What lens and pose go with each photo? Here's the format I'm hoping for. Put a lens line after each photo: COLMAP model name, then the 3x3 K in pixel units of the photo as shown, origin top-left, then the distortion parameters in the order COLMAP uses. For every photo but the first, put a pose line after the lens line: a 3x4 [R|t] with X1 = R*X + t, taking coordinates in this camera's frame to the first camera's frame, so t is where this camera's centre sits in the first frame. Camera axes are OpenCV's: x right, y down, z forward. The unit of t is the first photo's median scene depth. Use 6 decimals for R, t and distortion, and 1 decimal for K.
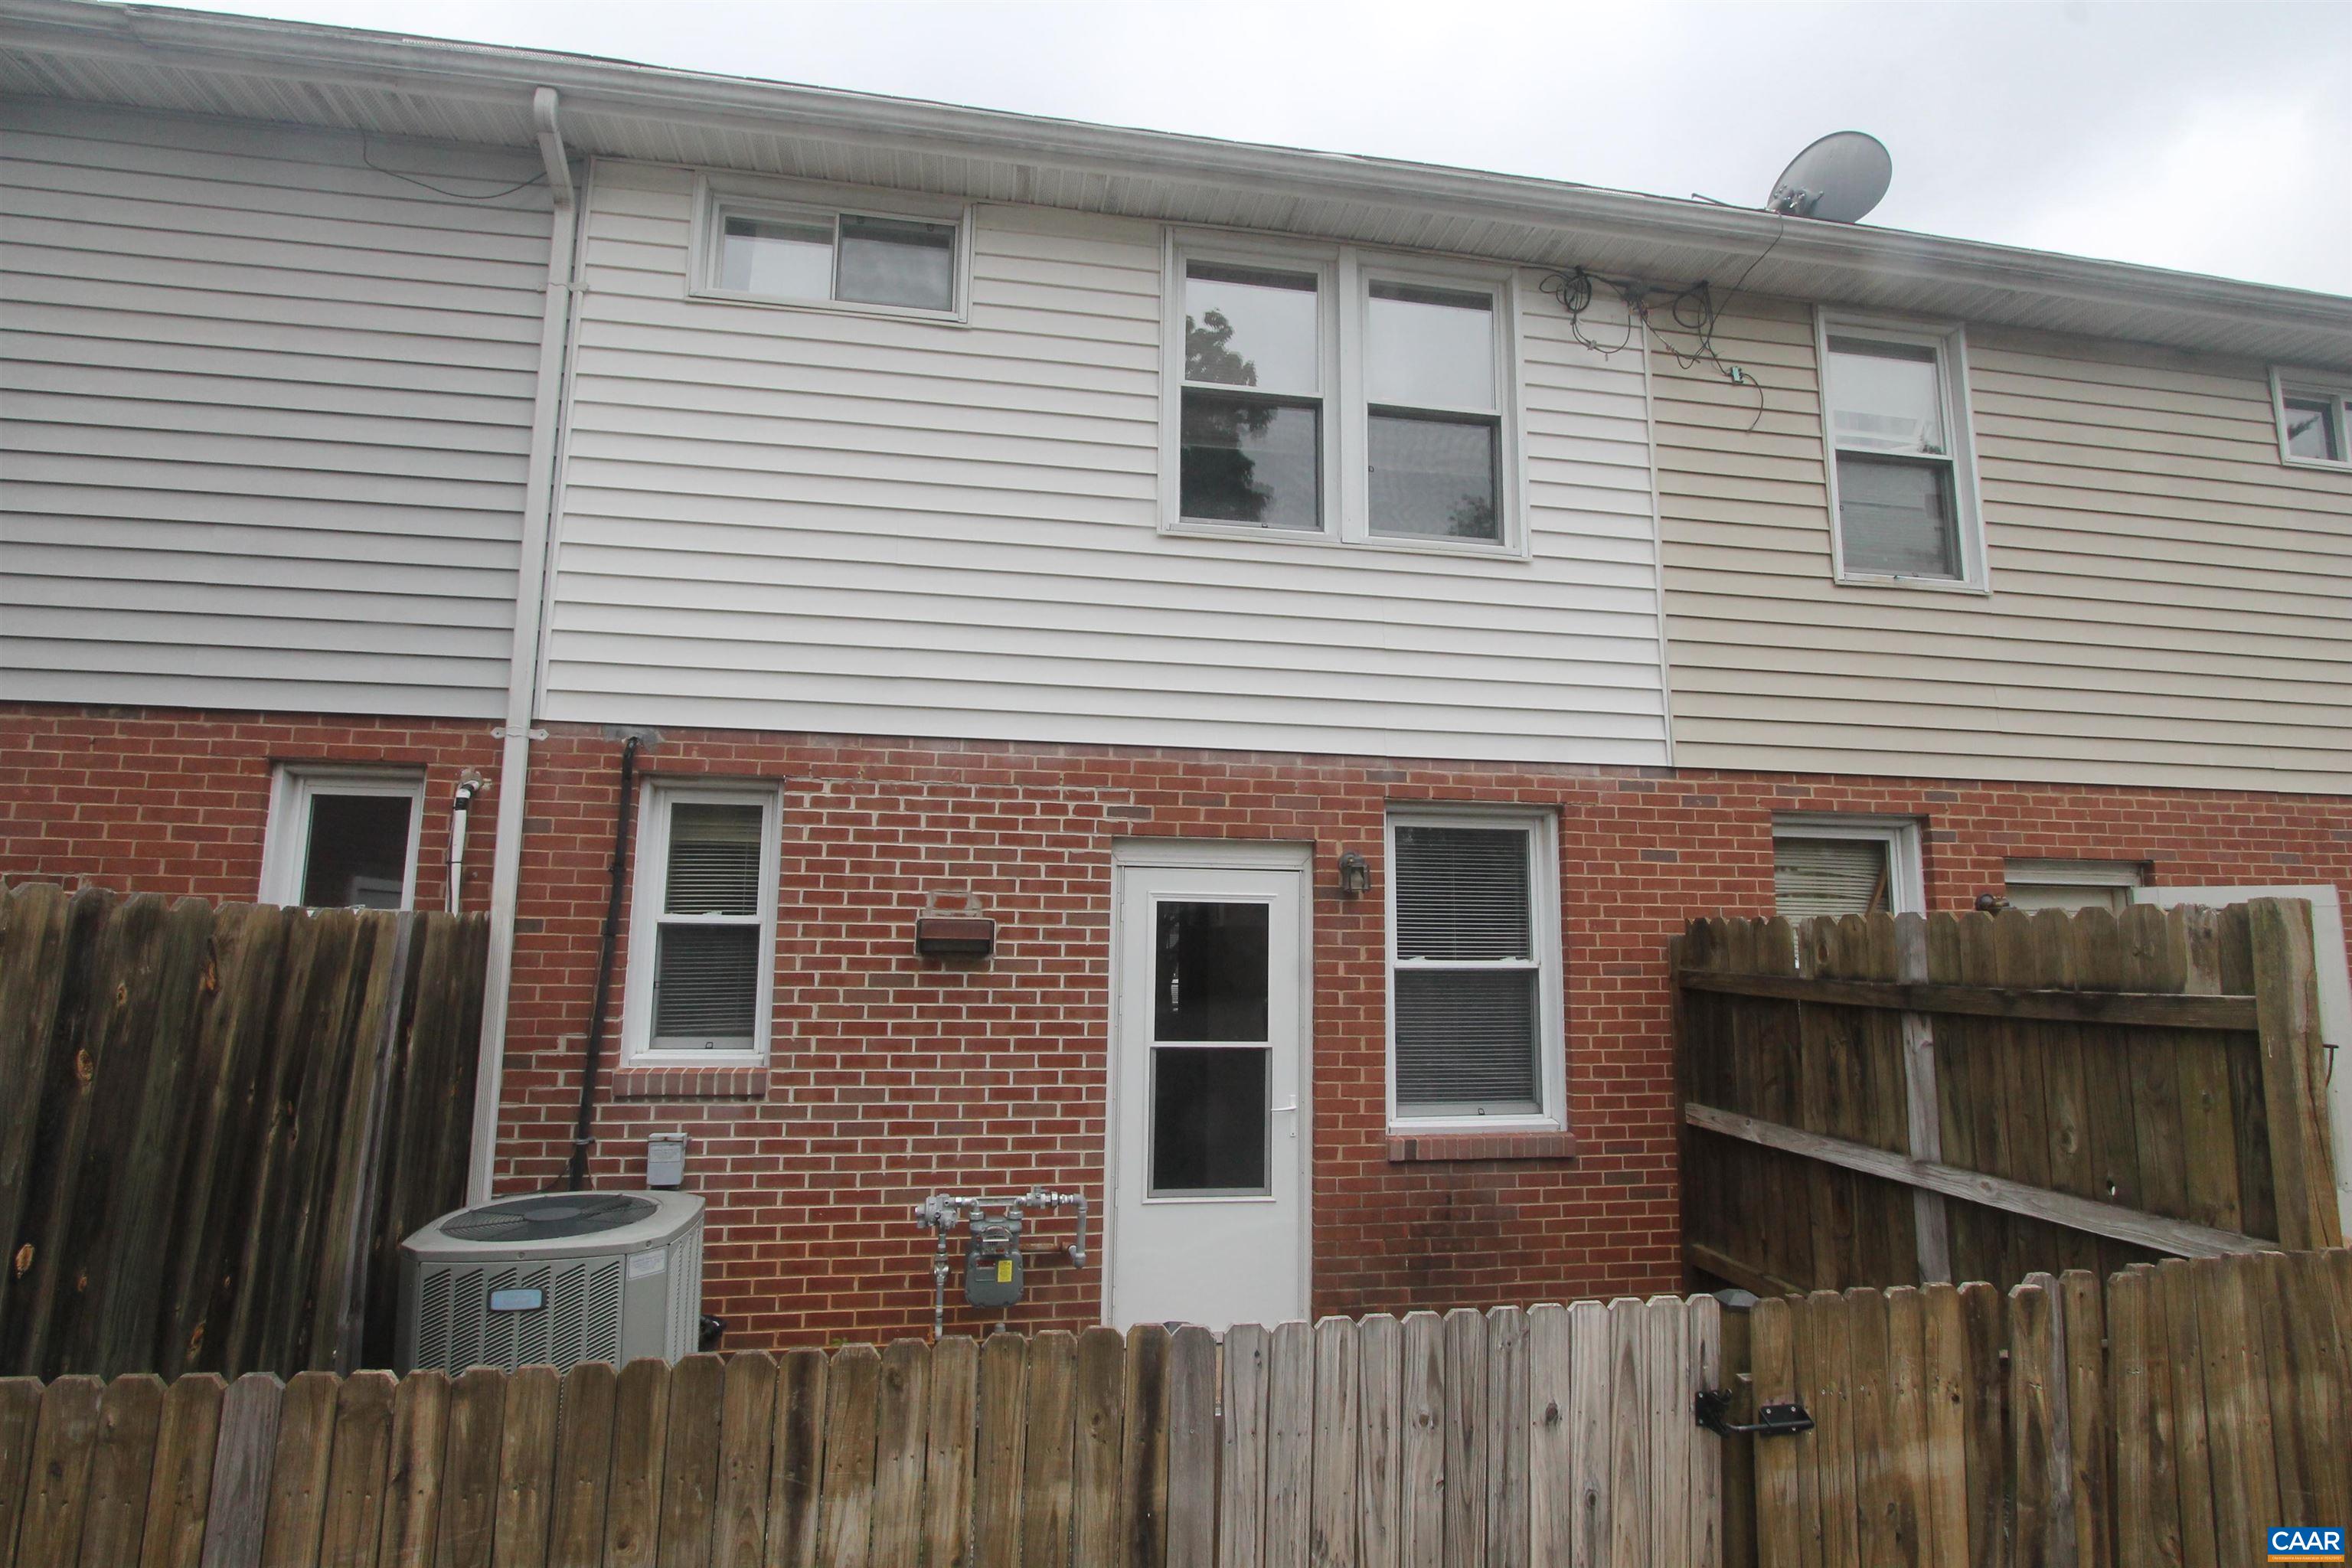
lens RADIAL K [[1194.2, 0, 1178.2], [0, 1194.2, 776.4], [0, 0, 1]] dist [-0.019539, 0.003217]
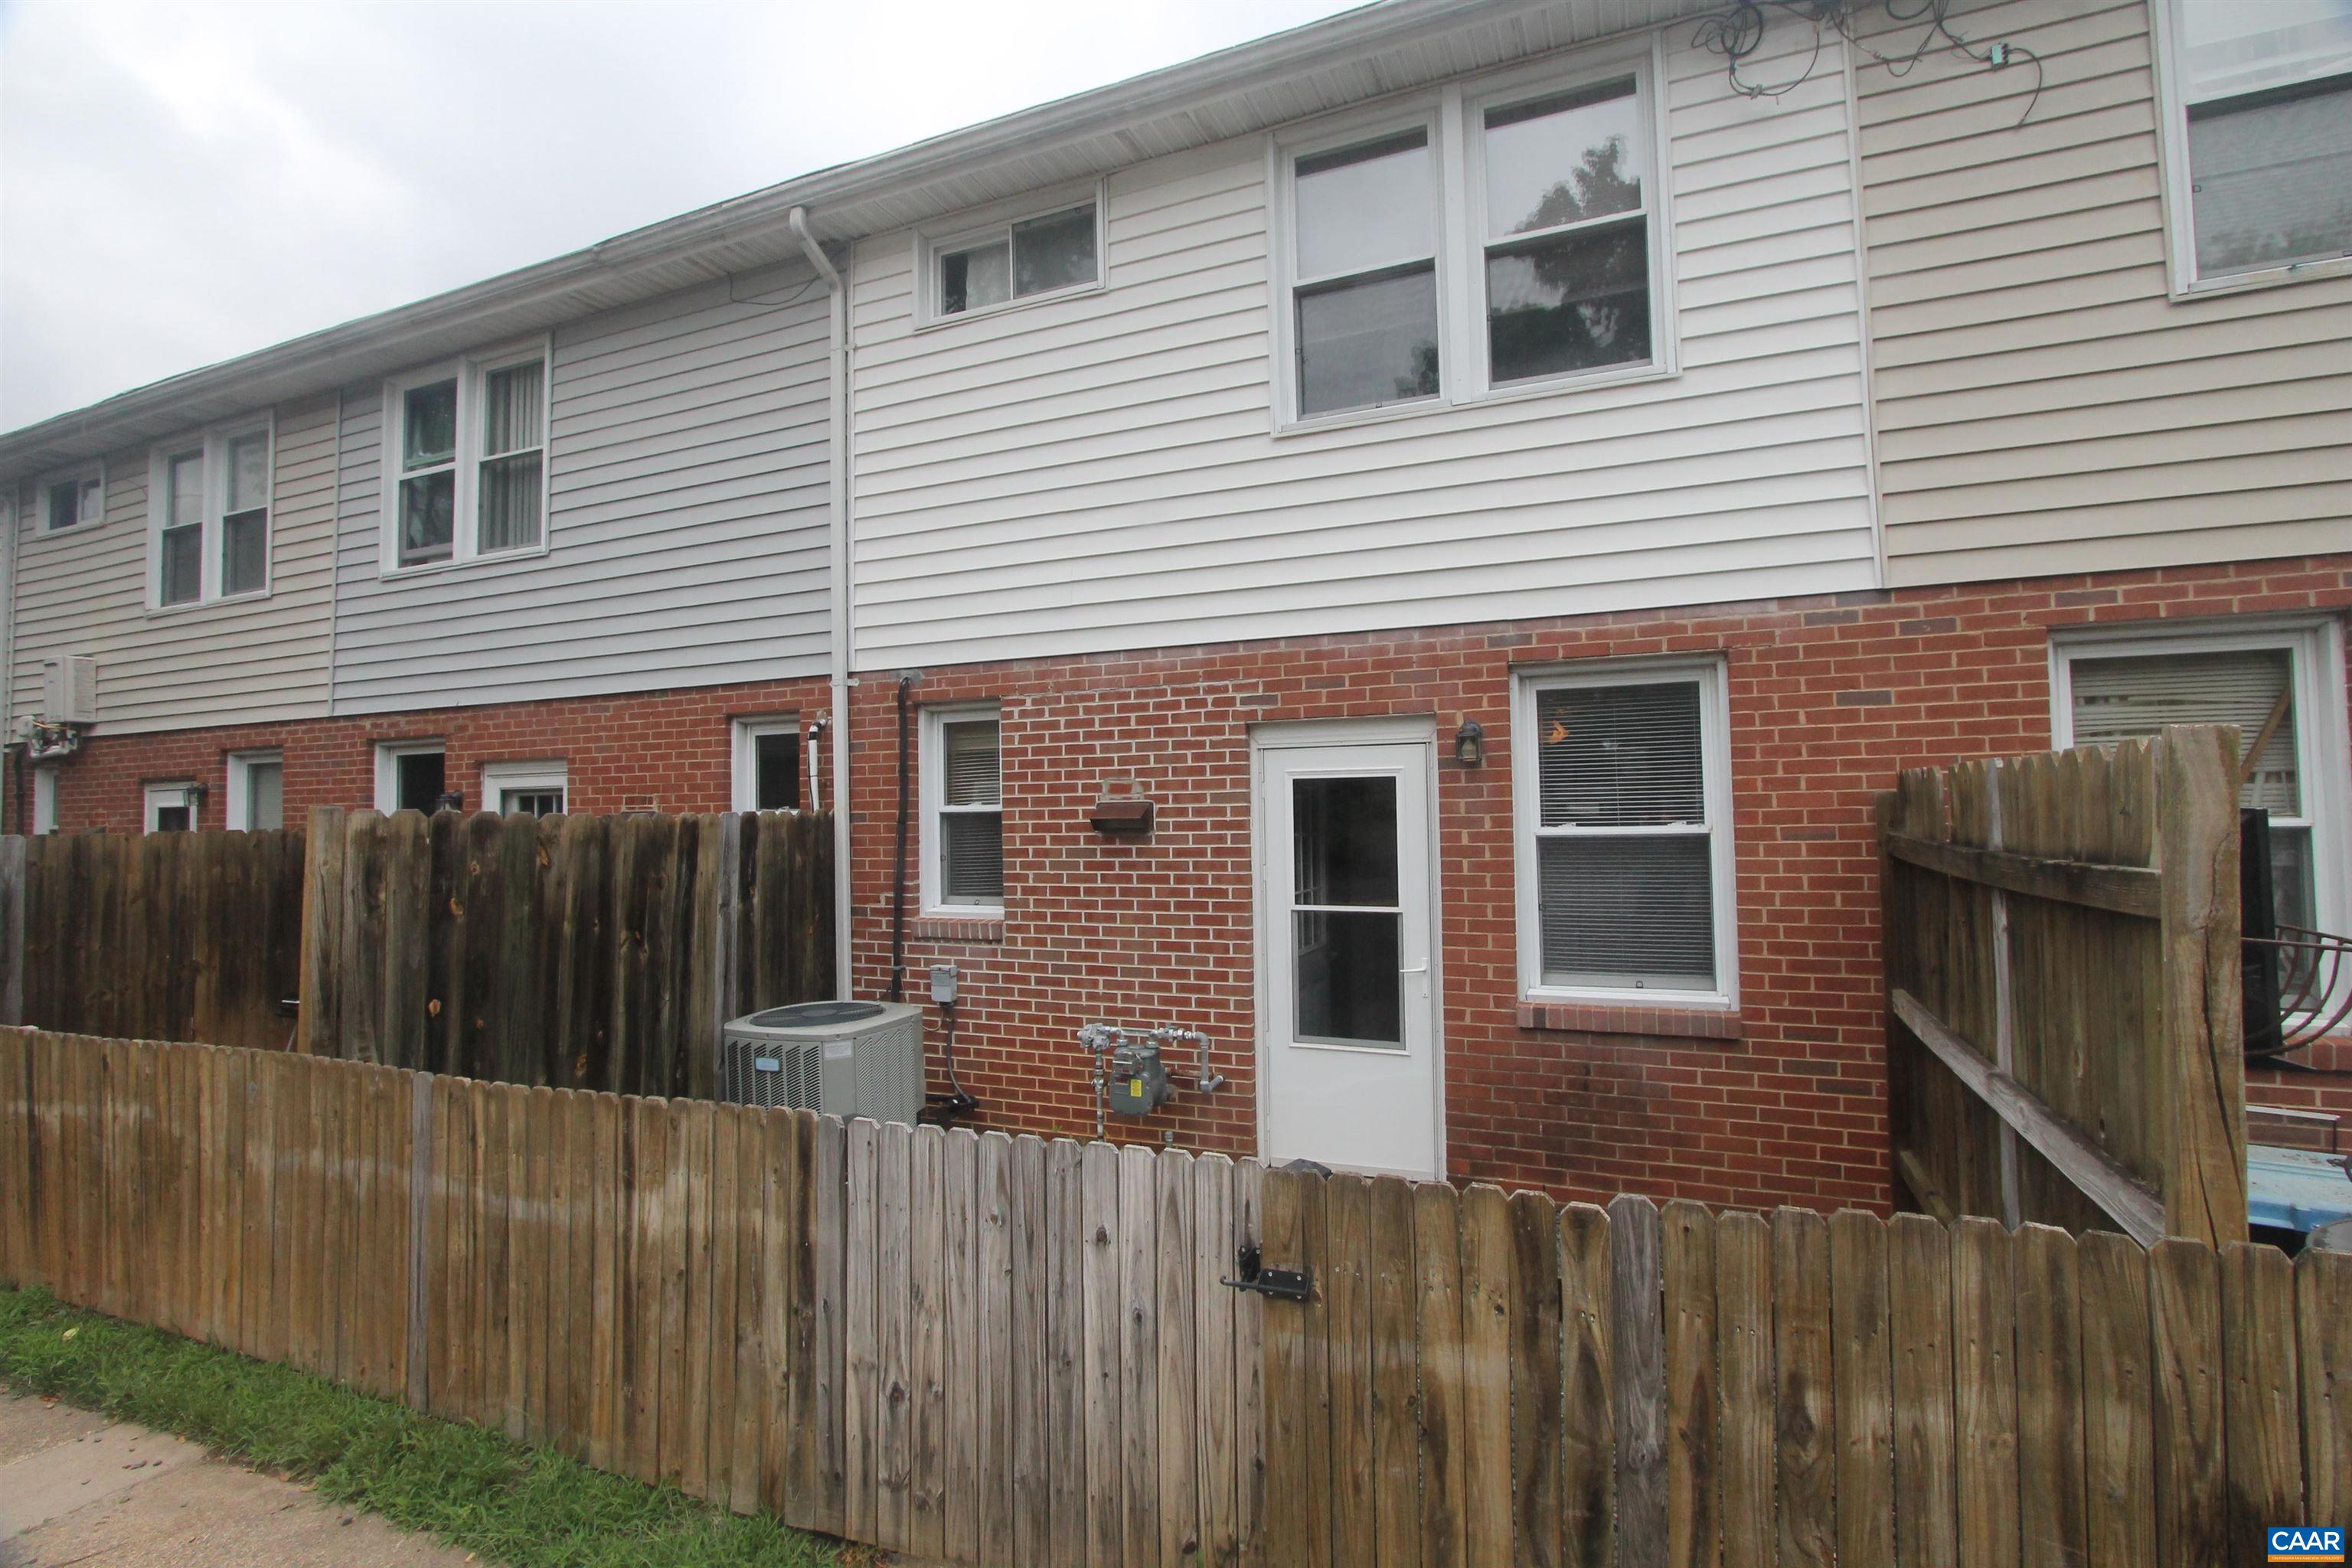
lens RADIAL K [[1100.5, 0, 1182.9], [0, 1100.5, 774.1], [0, 0, 1]] dist [-0.020848, 0.002767]
pose [[0.837632, -0.046096, -0.544287, 0.471461], [0.102403, 0.992018, 0.073579, 0.016139], [0.536551, -0.117369, 0.835666, 0.108337]]
